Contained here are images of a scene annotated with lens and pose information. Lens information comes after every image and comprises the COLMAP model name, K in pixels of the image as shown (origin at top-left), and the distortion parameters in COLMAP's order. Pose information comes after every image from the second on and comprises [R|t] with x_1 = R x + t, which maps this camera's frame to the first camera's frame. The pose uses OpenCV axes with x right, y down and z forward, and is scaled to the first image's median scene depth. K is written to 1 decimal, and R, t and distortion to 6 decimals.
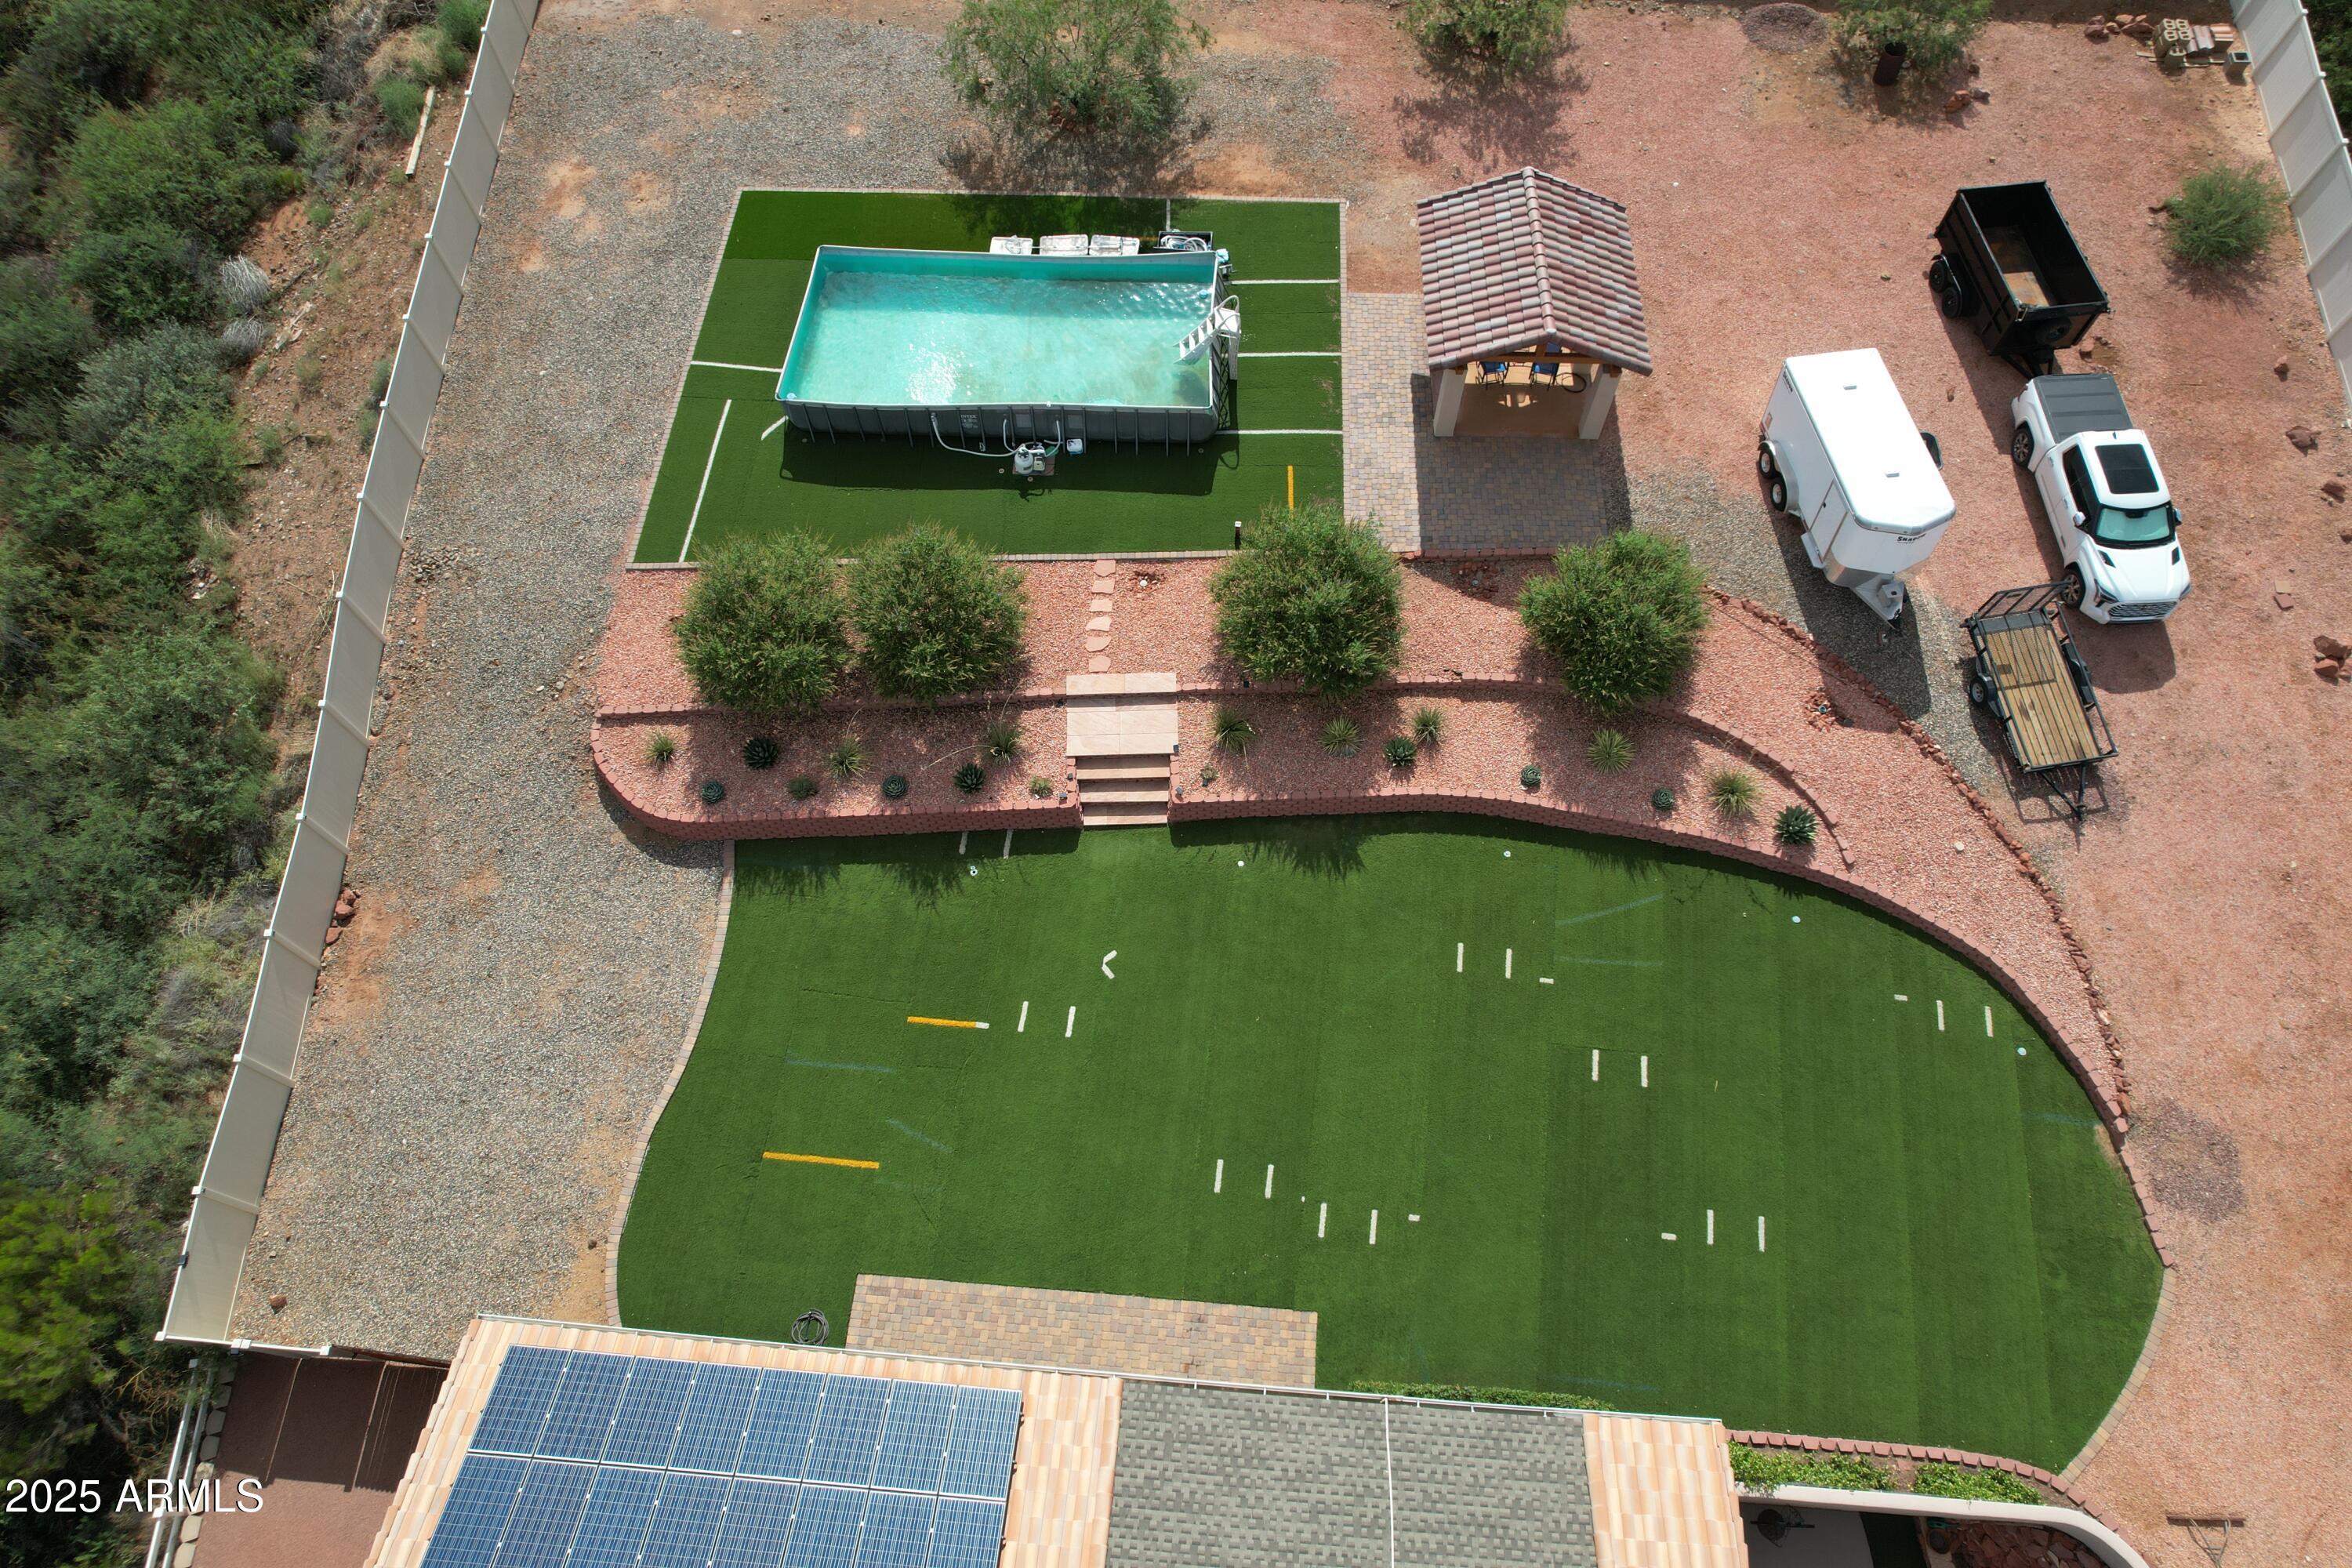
lens RADIAL K [[1495.7, 0, 1181.2], [0, 1495.7, 772.9], [0, 0, 1]] dist [-0.071077, 0.061082]
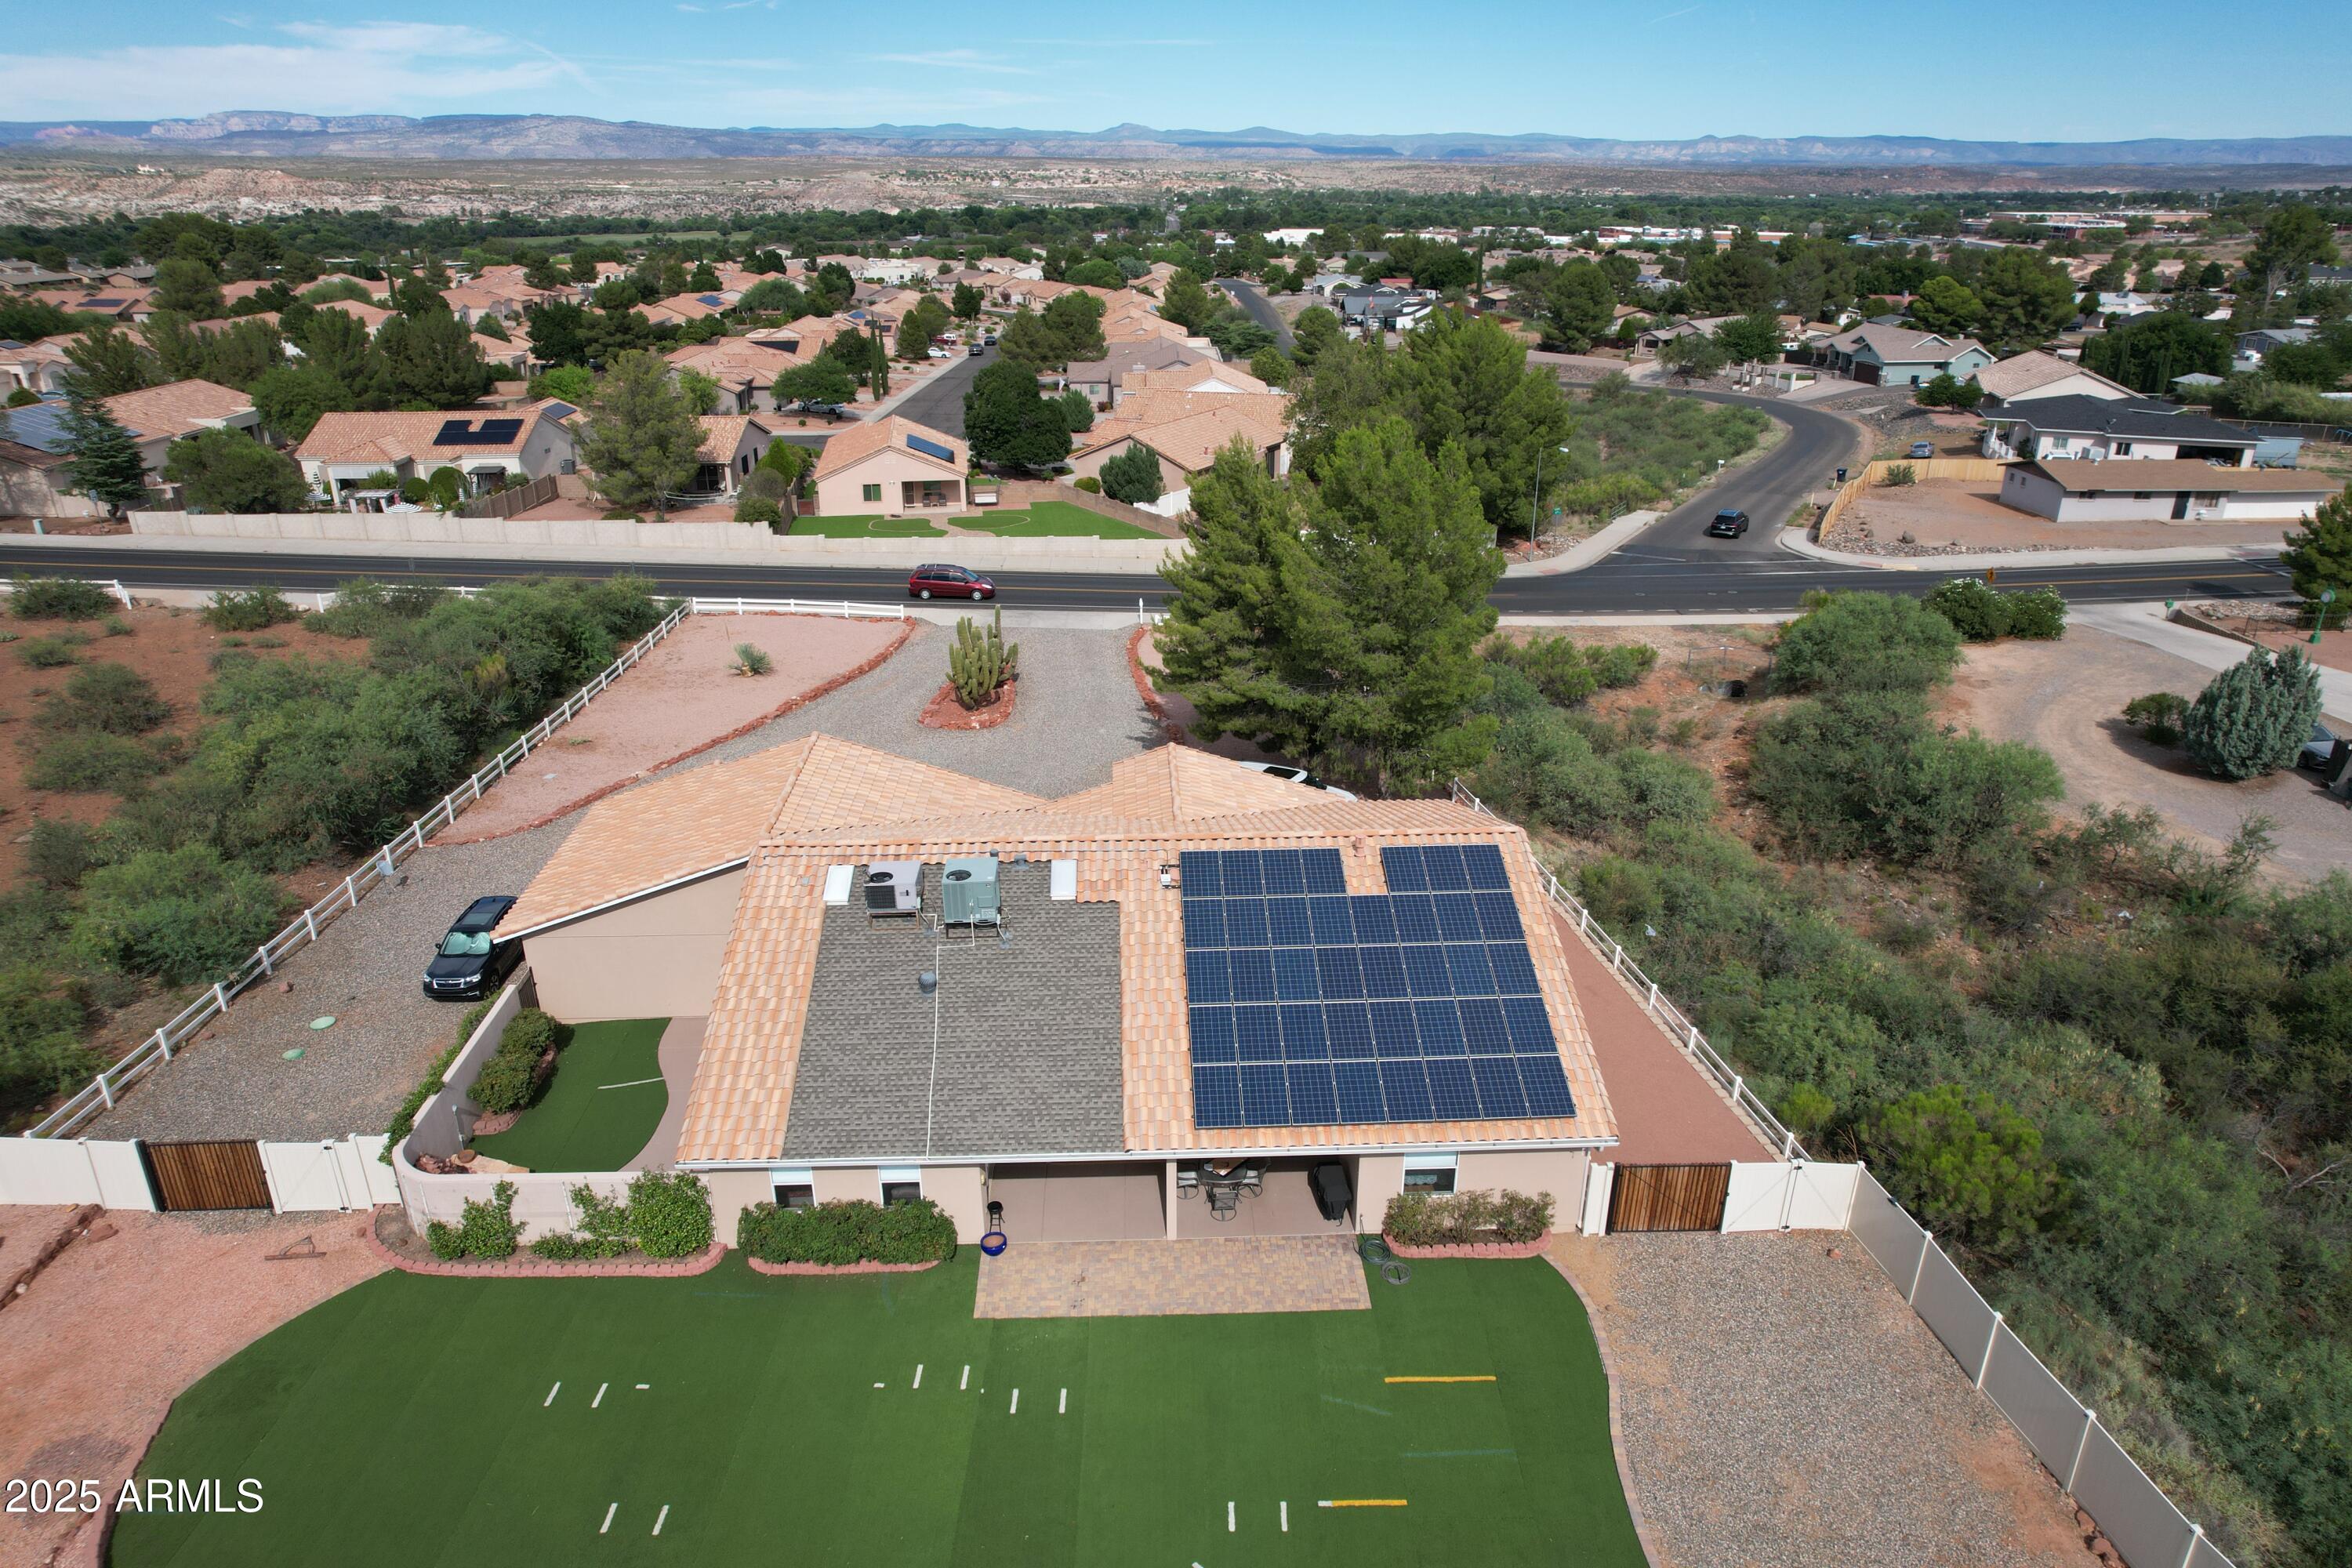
lens RADIAL K [[1495.7, 0, 1179.0], [0, 1495.7, 795.6], [0, 0, 1]] dist [-0.071077, 0.061082]
pose [[-0.992870, 0.053671, -0.106433, 0.028693], [-0.102661, 0.068724, 0.992340, -0.714784], [0.060574, 0.996191, -0.062724, 0.577139]]
